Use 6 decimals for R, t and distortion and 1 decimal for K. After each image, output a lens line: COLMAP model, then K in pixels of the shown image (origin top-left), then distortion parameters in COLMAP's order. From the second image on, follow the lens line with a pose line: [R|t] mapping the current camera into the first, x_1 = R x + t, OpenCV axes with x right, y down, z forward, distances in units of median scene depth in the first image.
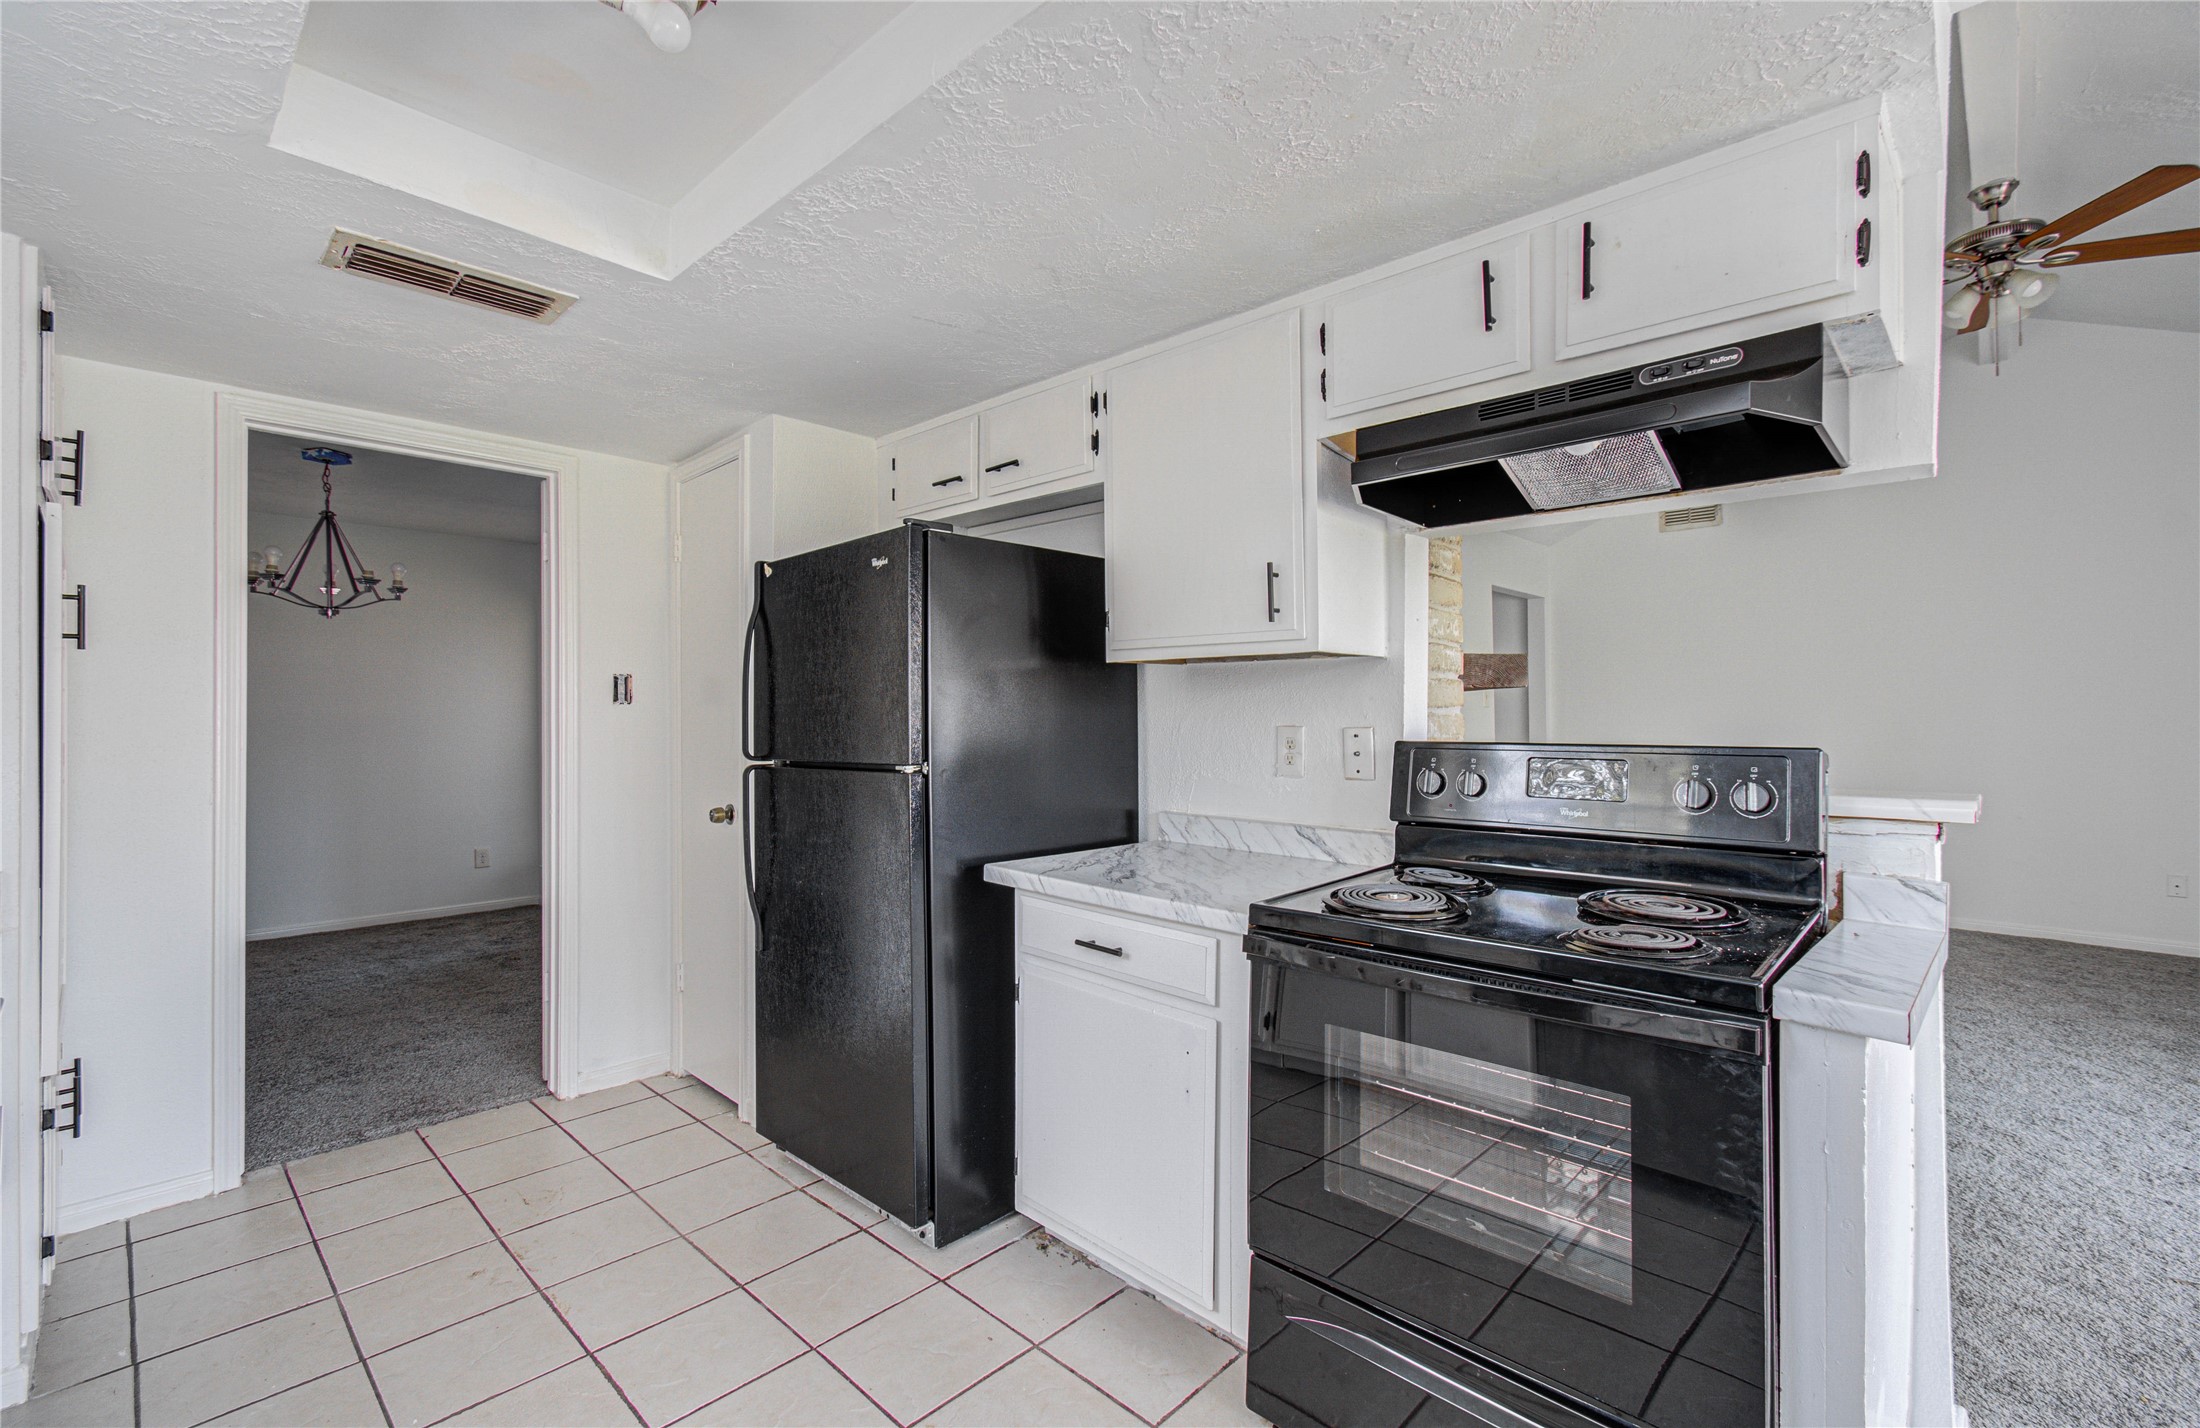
lens RADIAL K [[956.8, 0, 1100.0], [0, 956.8, 714.0], [0, 0, 1]] dist [0.001023, 0.000140]
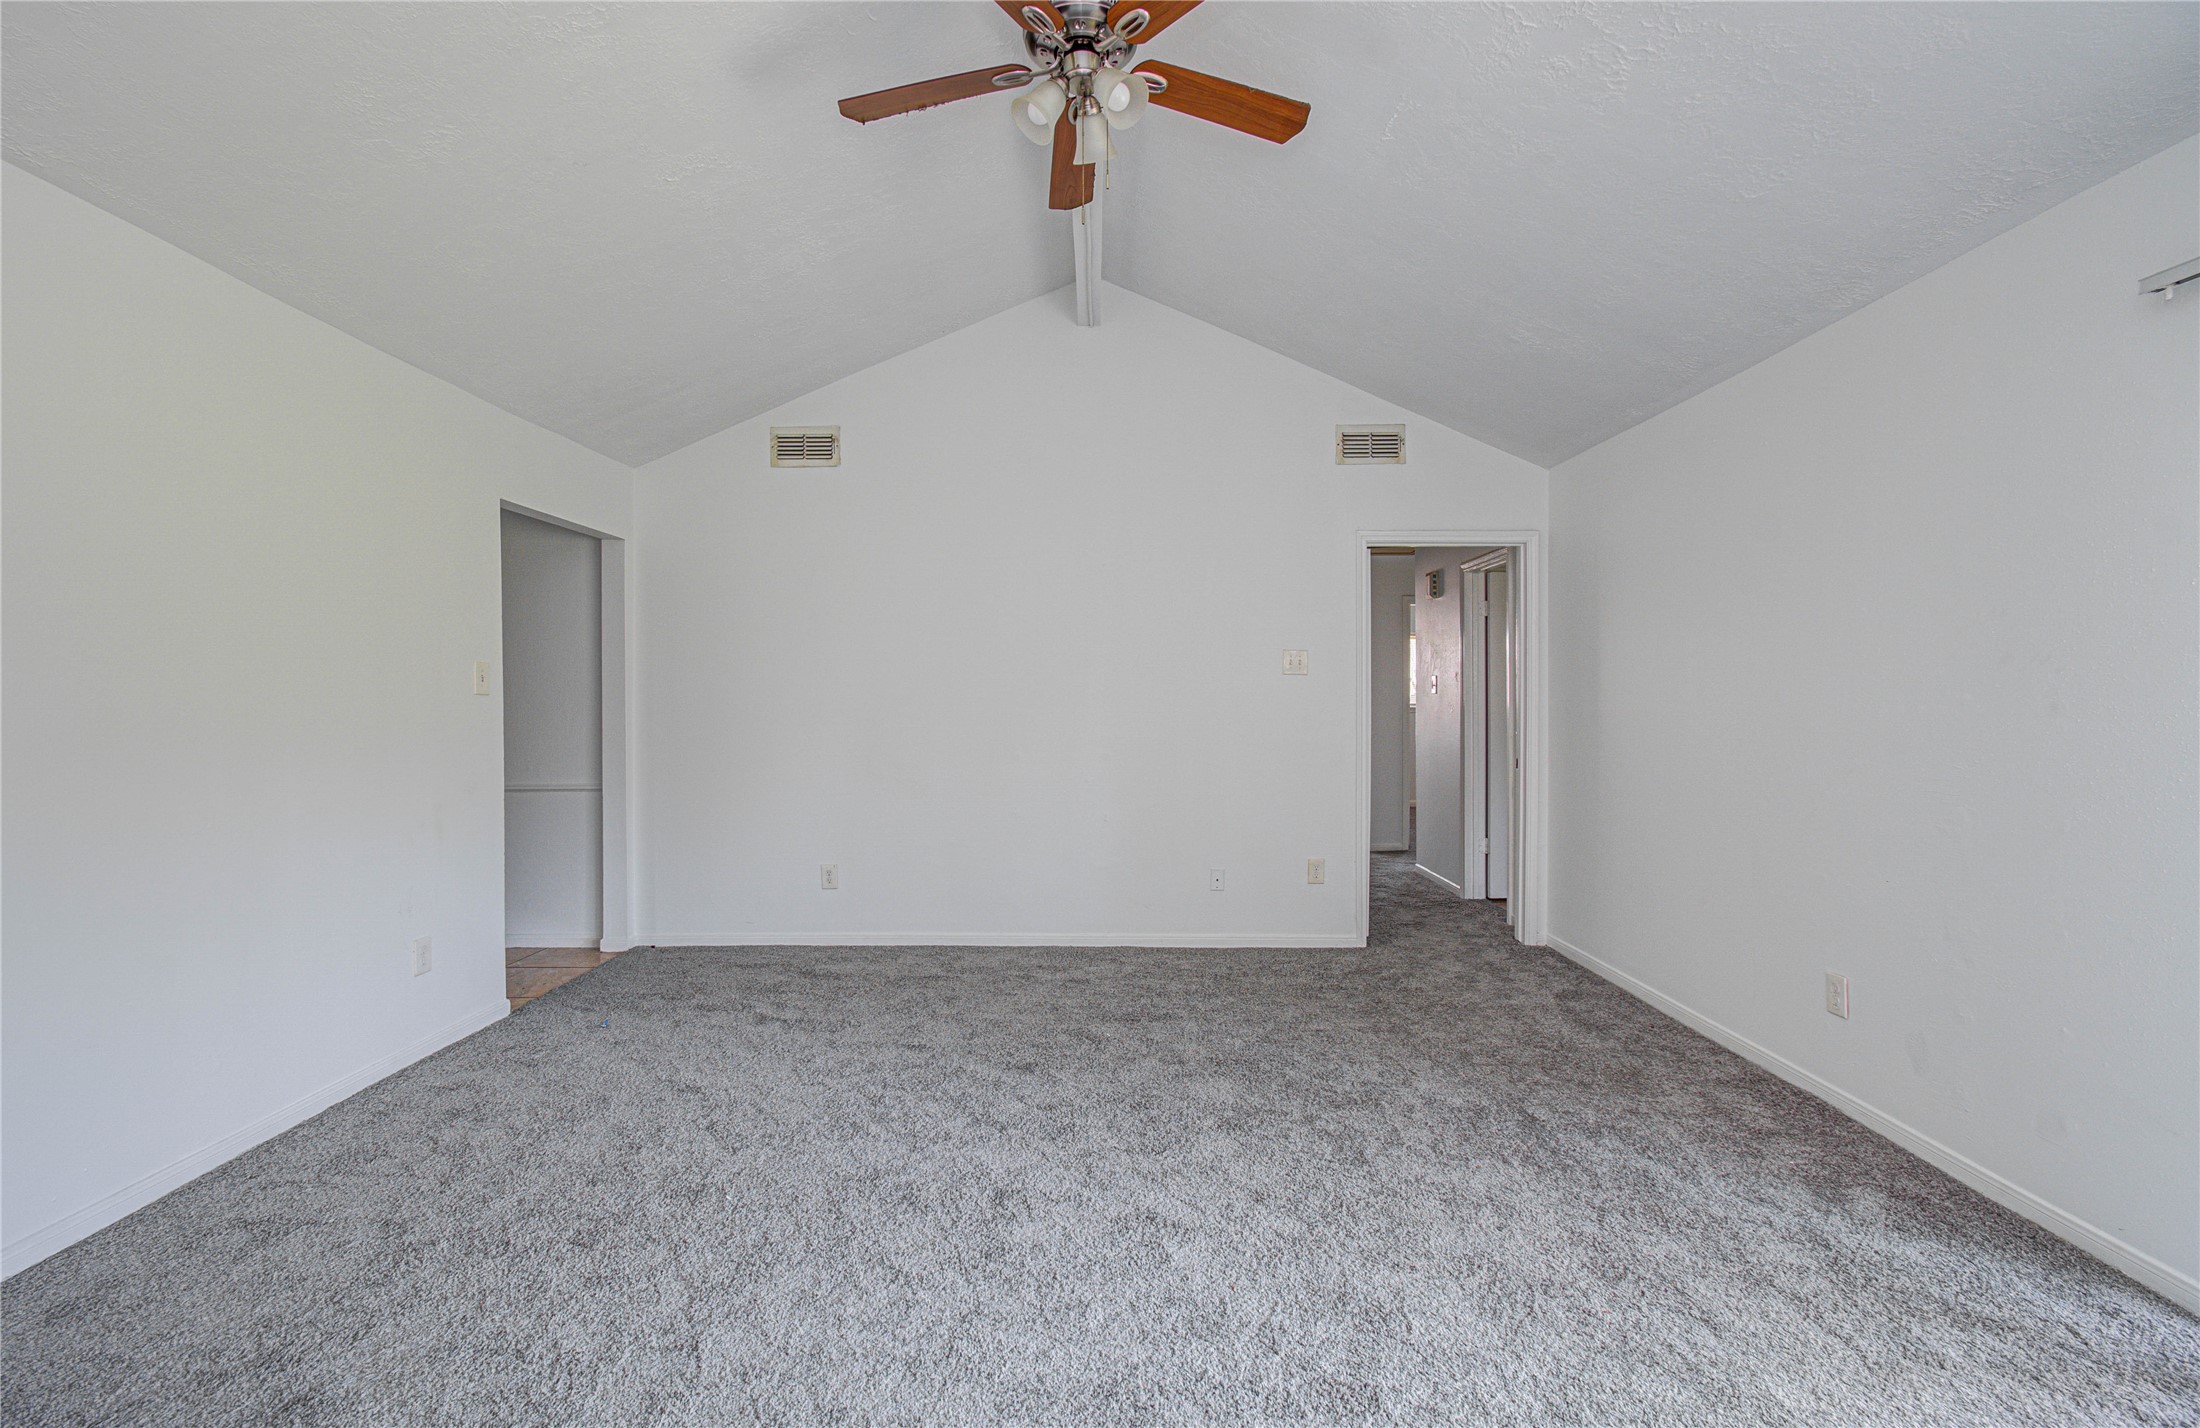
lens RADIAL K [[964.1, 0, 1092.6], [0, 964.1, 723.2], [0, 0, 1]] dist [-0.000248, 0.000327]
pose [[0.734169, -0.003797, 0.678956, 0.458623], [-0.009097, 0.999840, 0.015428, 0.001074], [-0.678906, -0.017503, 0.734017, 0.467788]]
